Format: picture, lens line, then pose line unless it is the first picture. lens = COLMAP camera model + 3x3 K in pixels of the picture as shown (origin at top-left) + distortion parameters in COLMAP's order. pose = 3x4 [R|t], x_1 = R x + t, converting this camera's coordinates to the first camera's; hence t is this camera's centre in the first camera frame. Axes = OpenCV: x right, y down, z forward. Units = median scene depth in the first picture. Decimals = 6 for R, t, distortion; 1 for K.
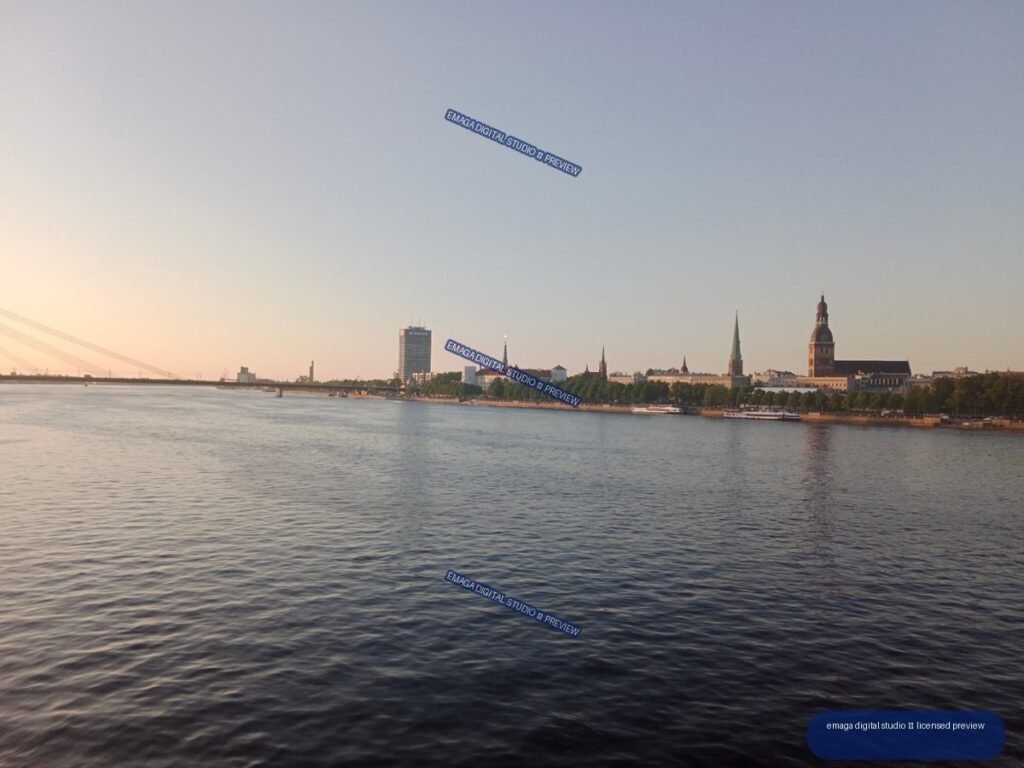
lens RADIAL K [[821.3, 0, 512.0], [0, 821.3, 384.0], [0, 0, 1]] dist [0.112116, -0.193785]
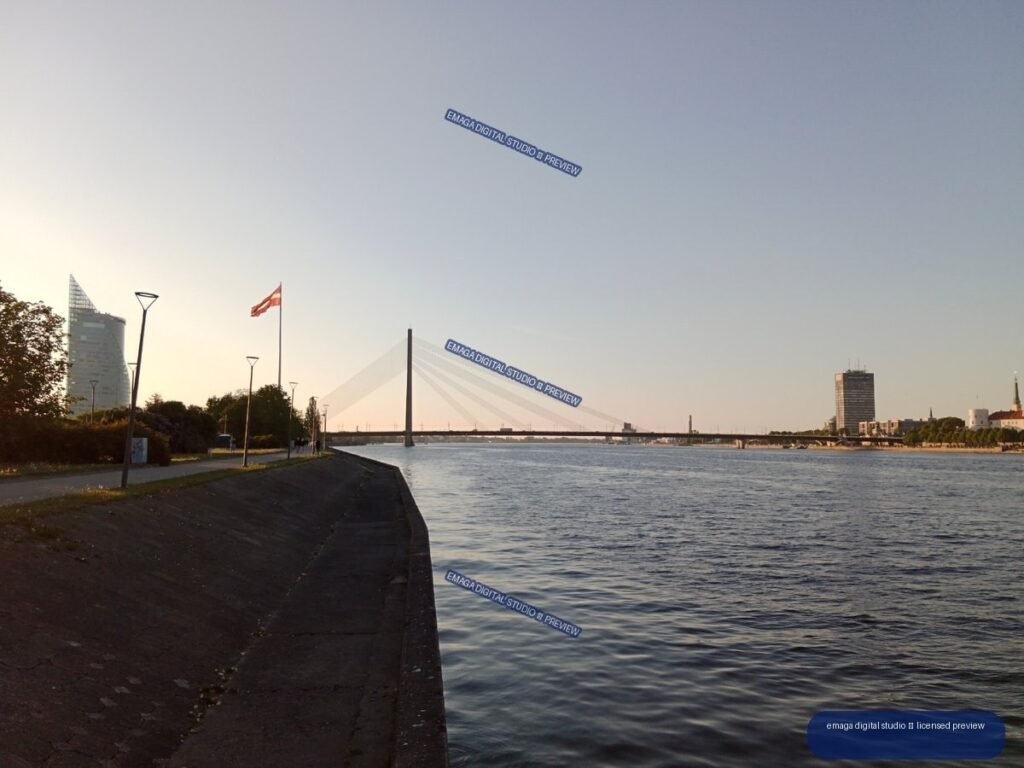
lens RADIAL K [[821.3, 0, 512.0], [0, 821.3, 384.0], [0, 0, 1]] dist [0.112116, -0.193785]
pose [[0.917614, -0.045175, -0.394897, -0.189461], [0.018338, 0.997274, -0.071473, 0.005959], [0.397049, 0.058343, 0.915941, 0.035537]]
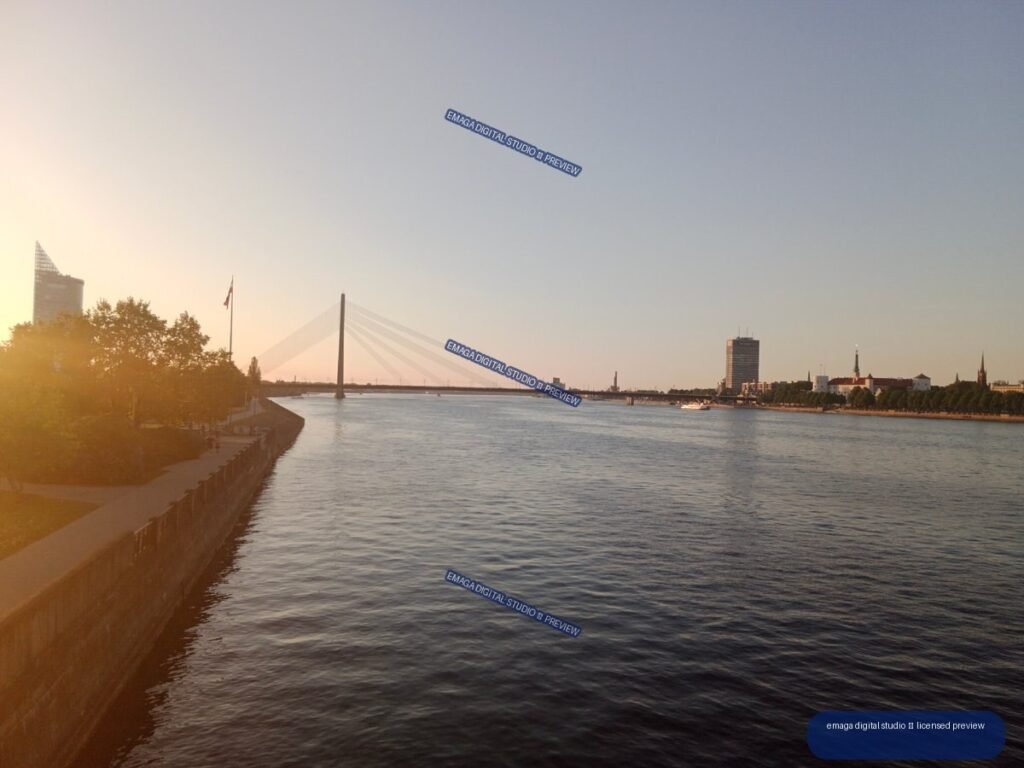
lens RADIAL K [[821.3, 0, 512.0], [0, 821.3, 384.0], [0, 0, 1]] dist [0.112116, -0.193785]
pose [[0.943779, -0.003336, -0.330560, -0.090605], [-0.000627, 0.999929, -0.011882, 0.001029], [0.330576, 0.011421, 0.943710, -0.106024]]
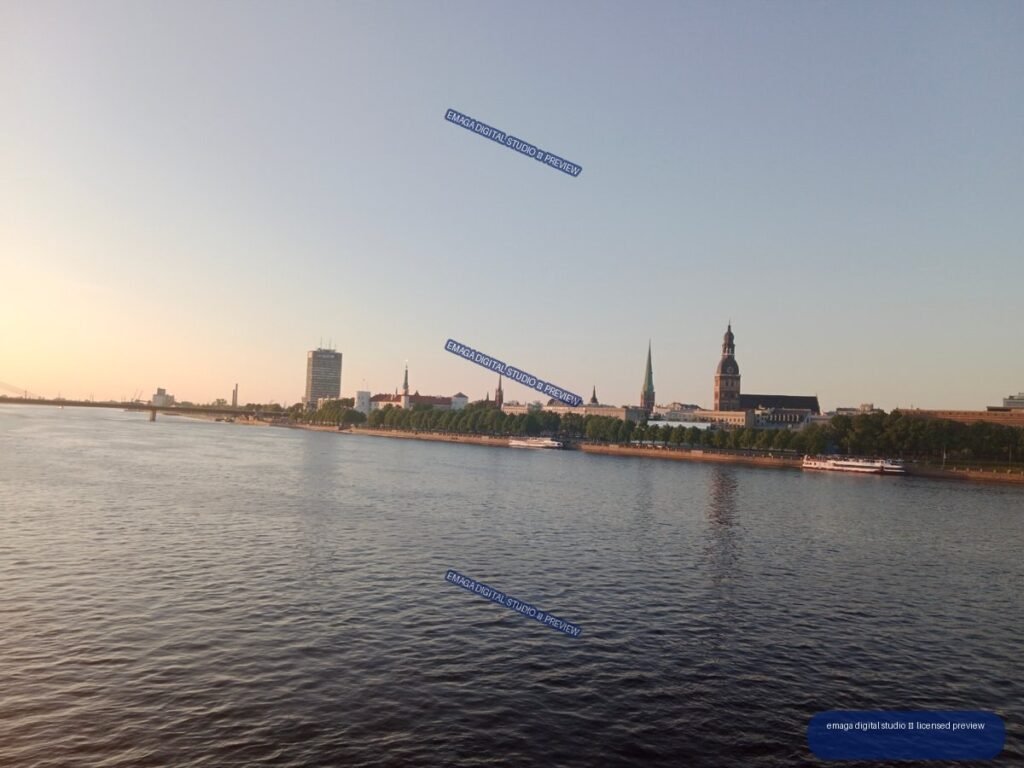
lens RADIAL K [[821.3, 0, 512.0], [0, 821.3, 384.0], [0, 0, 1]] dist [0.112116, -0.193785]
pose [[0.997740, 0.024670, 0.062498, 0.070952], [-0.022429, 0.999089, -0.036309, -0.000046], [-0.063337, 0.034825, 0.997384, 0.082606]]
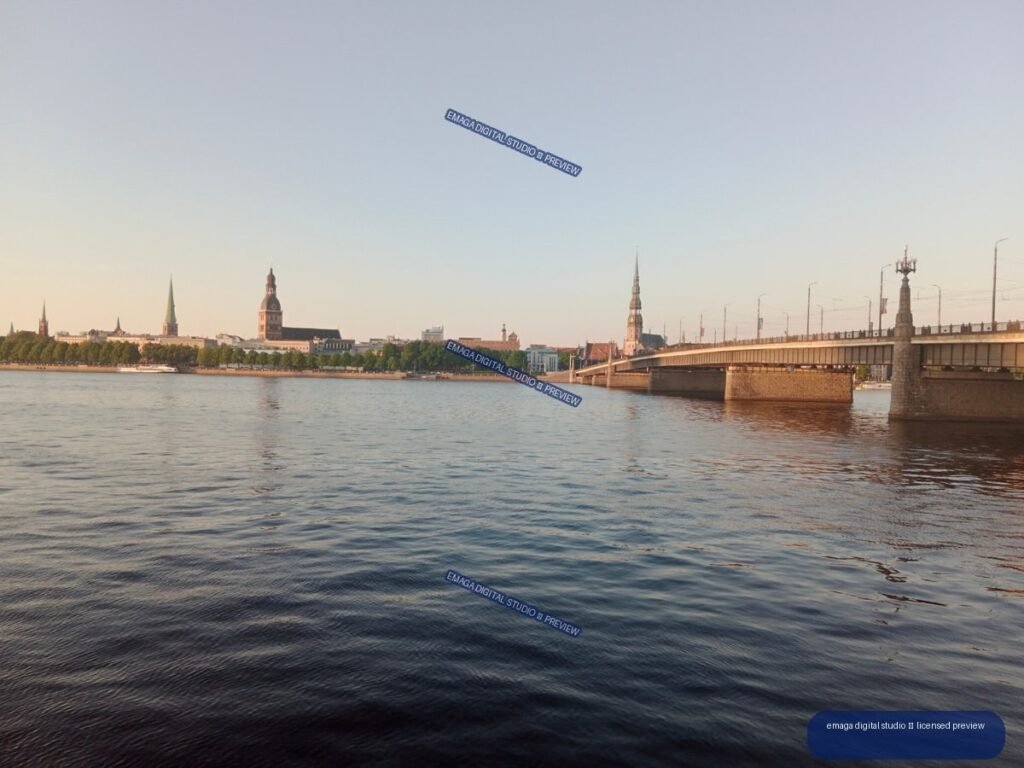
lens RADIAL K [[821.3, 0, 512.0], [0, 821.3, 384.0], [0, 0, 1]] dist [0.112116, -0.193785]
pose [[0.737631, -0.015426, 0.675028, -0.141767], [-0.011028, 0.999330, 0.034888, 0.006370], [-0.675114, -0.033178, 0.736967, -0.043187]]
